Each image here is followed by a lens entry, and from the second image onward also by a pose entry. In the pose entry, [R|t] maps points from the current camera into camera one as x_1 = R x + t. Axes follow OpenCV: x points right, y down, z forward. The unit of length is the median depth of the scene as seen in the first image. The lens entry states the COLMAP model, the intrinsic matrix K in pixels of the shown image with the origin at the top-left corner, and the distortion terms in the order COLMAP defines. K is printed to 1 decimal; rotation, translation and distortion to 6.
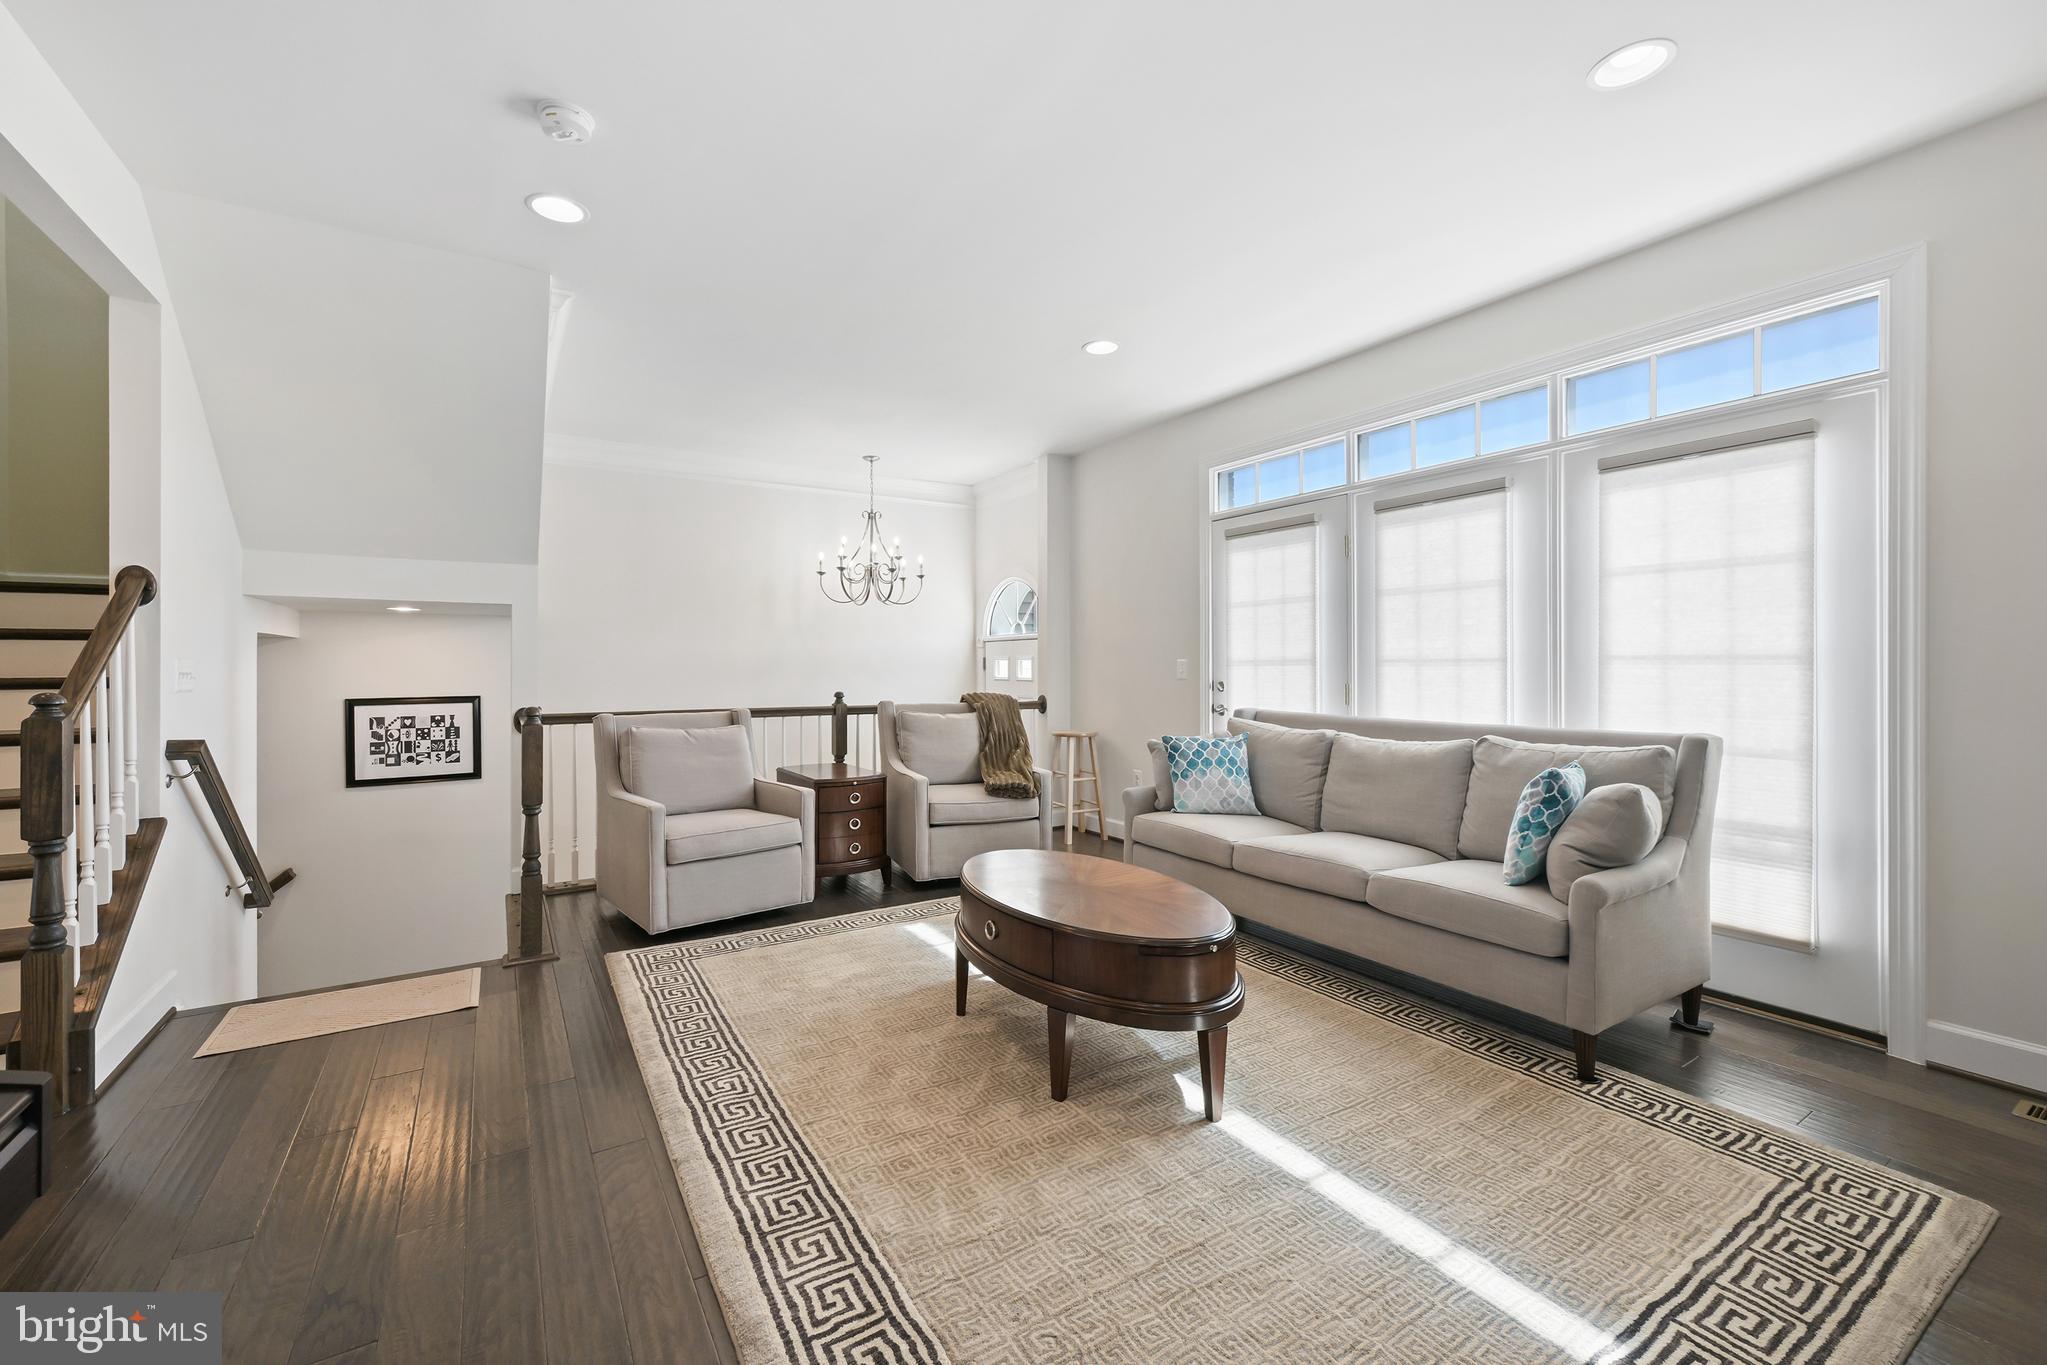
lens RADIAL K [[823.5, 0, 1005.8], [0, 823.5, 669.7], [0, 0, 1]] dist [0.000996, 0.000238]
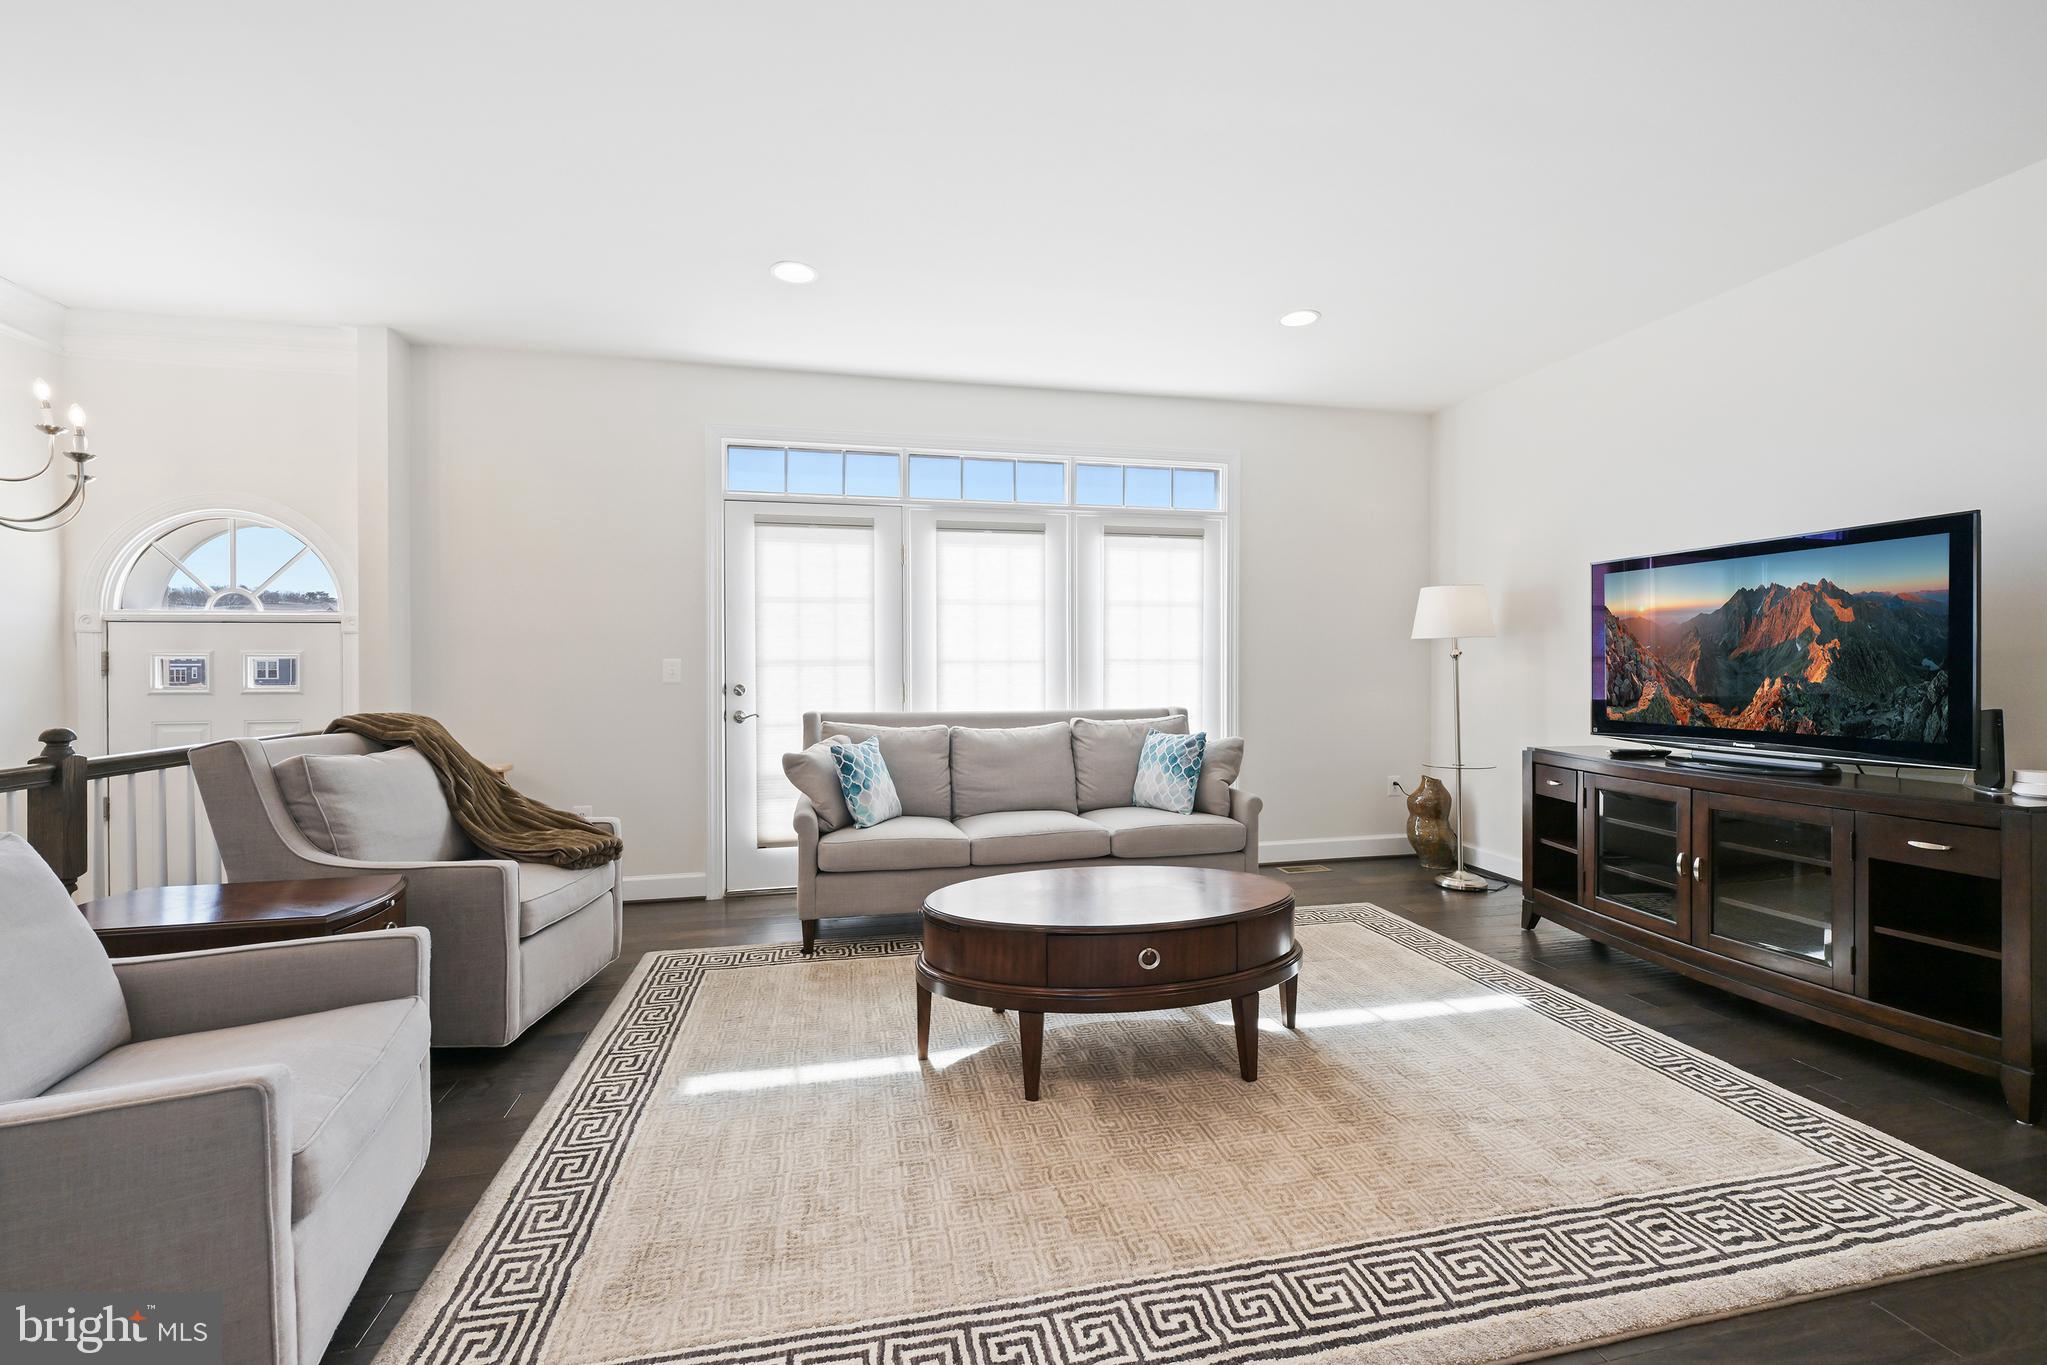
lens RADIAL K [[823.5, 0, 1008.5], [0, 823.5, 671.3], [0, 0, 1]] dist [0.000996, 0.000238]
pose [[0.332927, -0.004096, 0.942944, -0.632696], [0.008156, 0.999966, 0.001464, 0.001639], [-0.942917, 0.007203, 0.332949, 0.583977]]
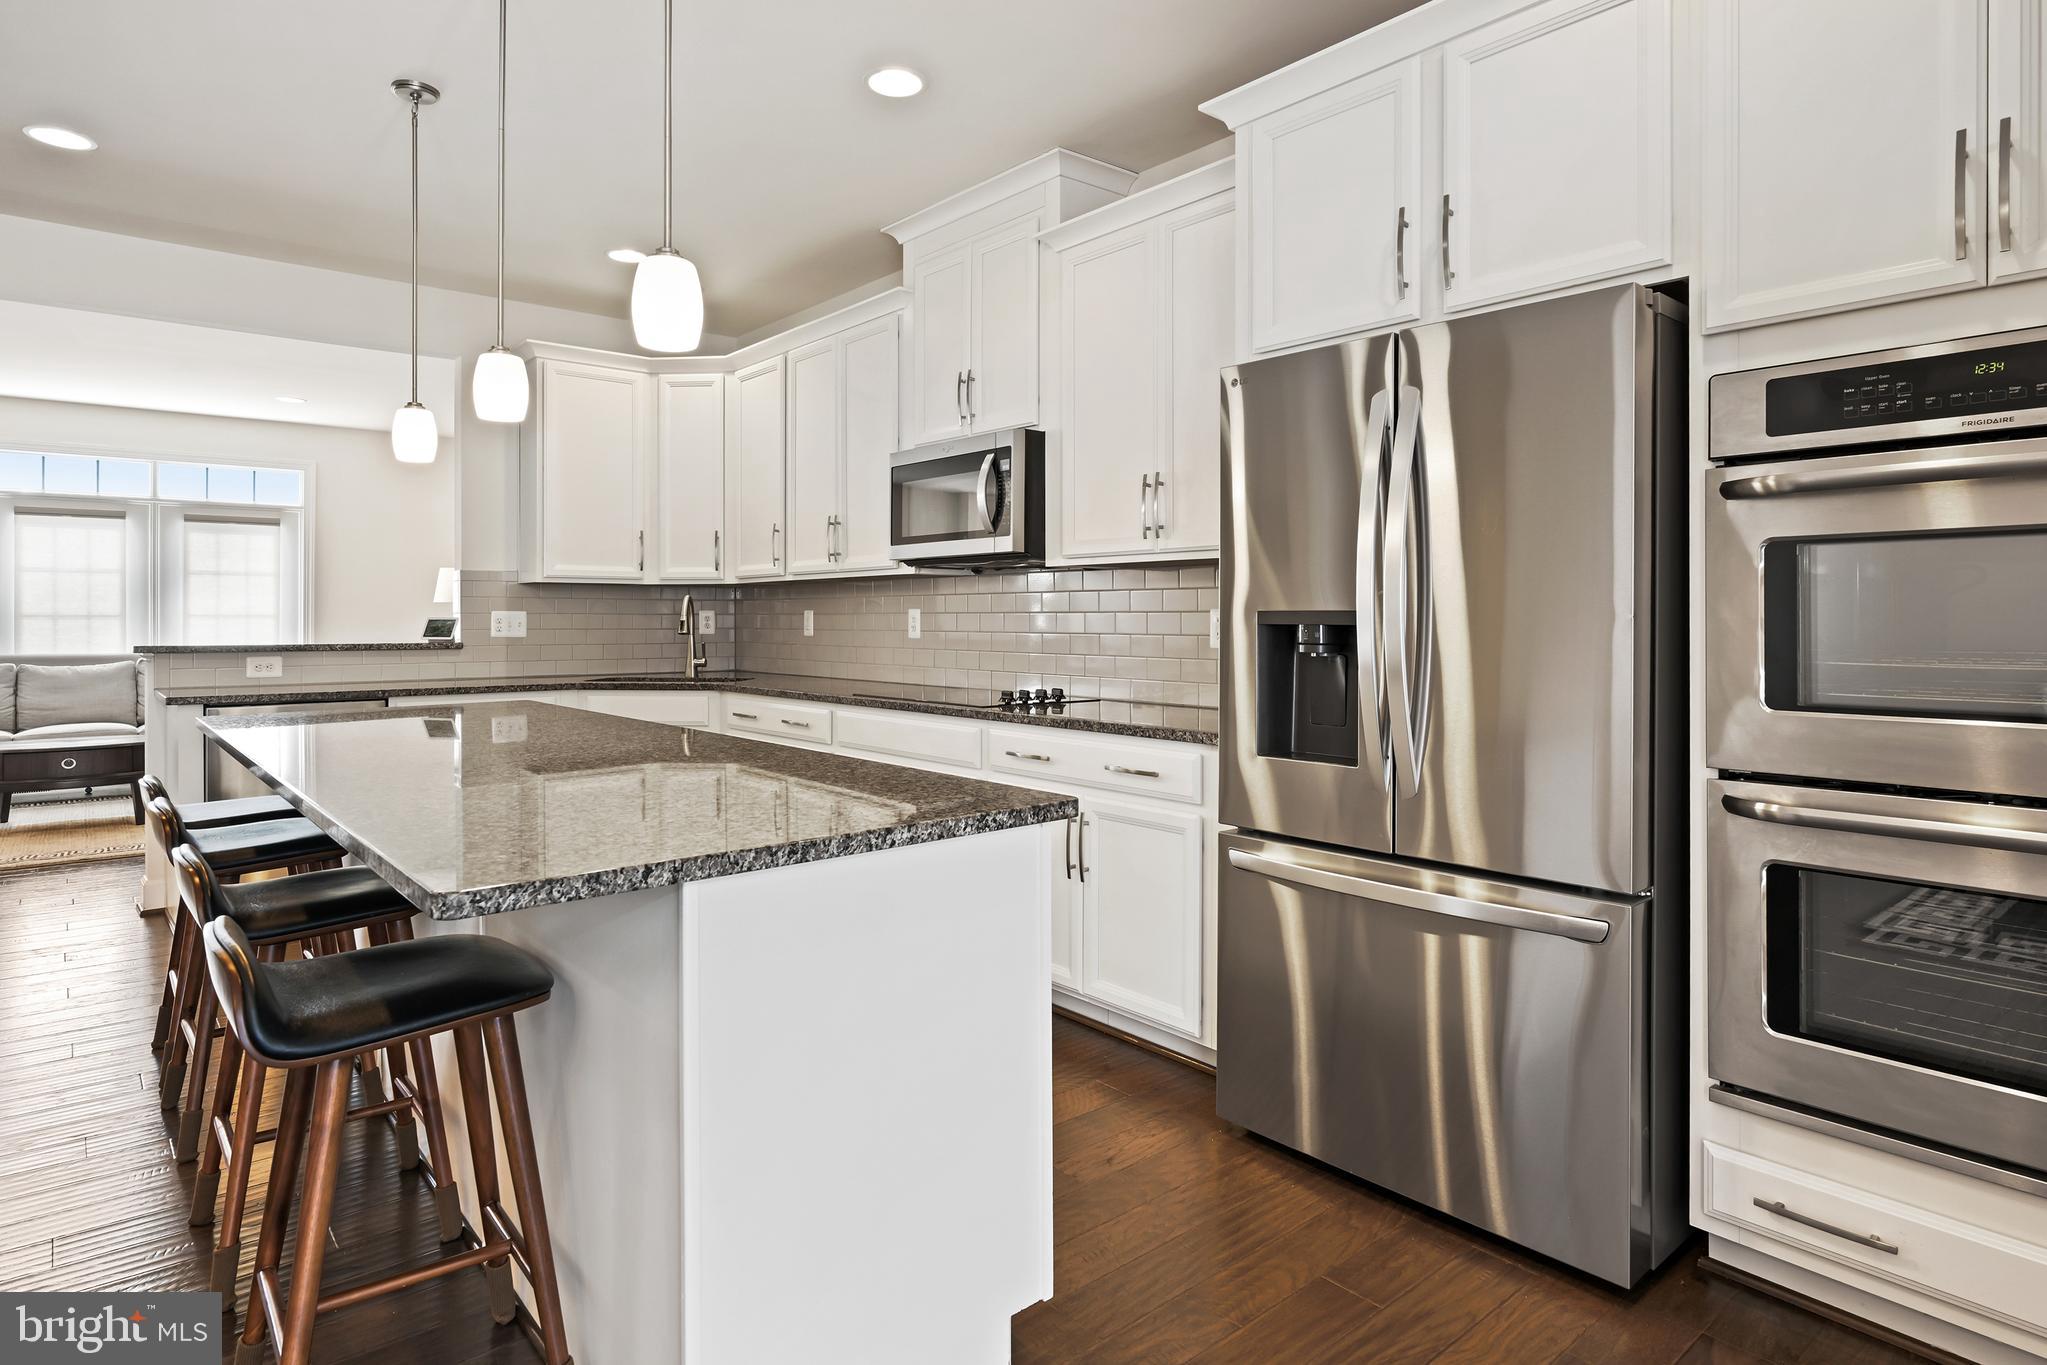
lens RADIAL K [[1134.1, 0, 1012.9], [0, 1134.1, 618.7], [0, 0, 1]] dist [0.001287, 0.000404]
pose [[-0.144778, 0.004584, 0.989454, -1.934632], [0.011687, 0.999927, -0.002922, 0.021640], [-0.989395, 0.011140, -0.144821, -0.481245]]
